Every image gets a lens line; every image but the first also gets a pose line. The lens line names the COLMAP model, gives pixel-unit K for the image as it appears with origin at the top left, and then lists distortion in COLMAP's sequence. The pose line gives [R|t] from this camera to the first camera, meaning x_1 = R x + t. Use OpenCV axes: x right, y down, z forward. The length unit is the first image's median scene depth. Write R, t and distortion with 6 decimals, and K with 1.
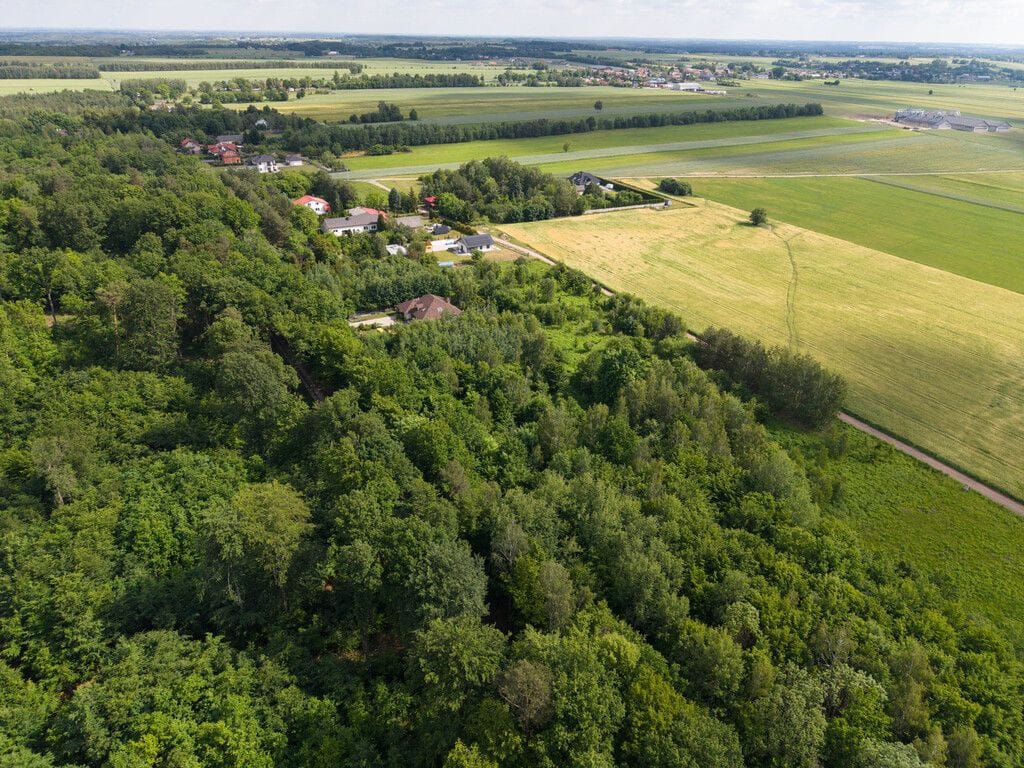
lens RADIAL K [[704.6, 0, 512.0], [0, 704.6, 384.0], [0, 0, 1]] dist [0.039434, -0.024802]
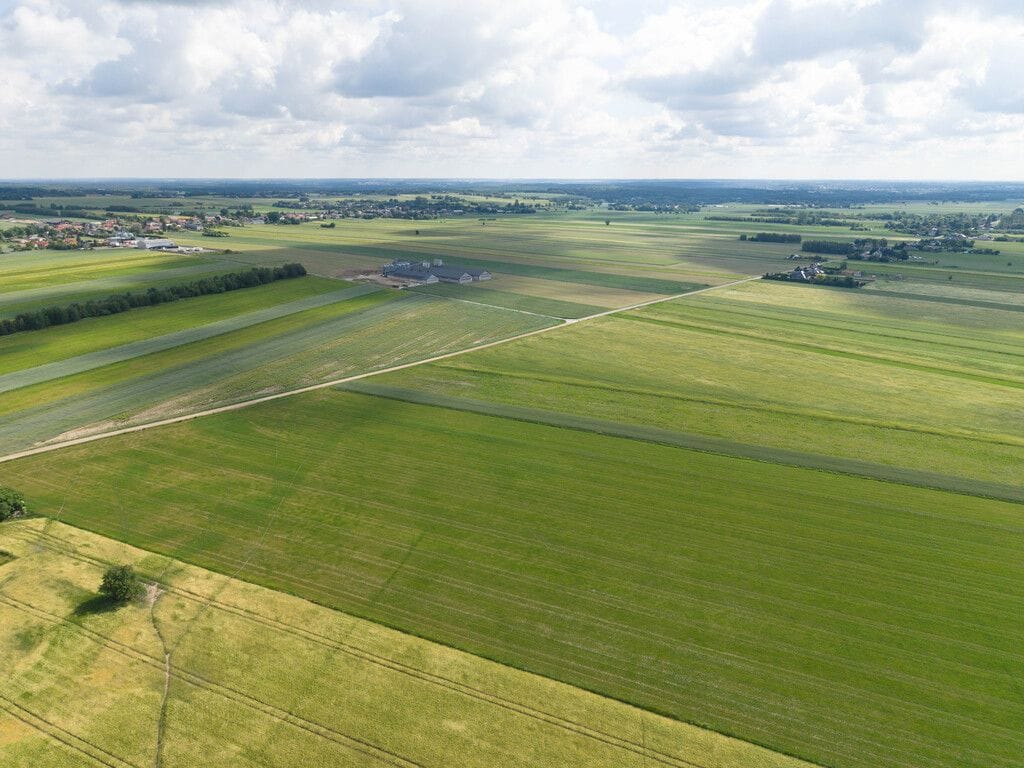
lens RADIAL K [[704.6, 0, 512.0], [0, 704.6, 384.0], [0, 0, 1]] dist [0.039434, -0.024802]
pose [[0.815199, -0.186257, 0.548415, 0.069806], [0.274798, 0.957900, -0.083149, -0.054271], [-0.509840, 0.218486, 0.832062, 0.091640]]
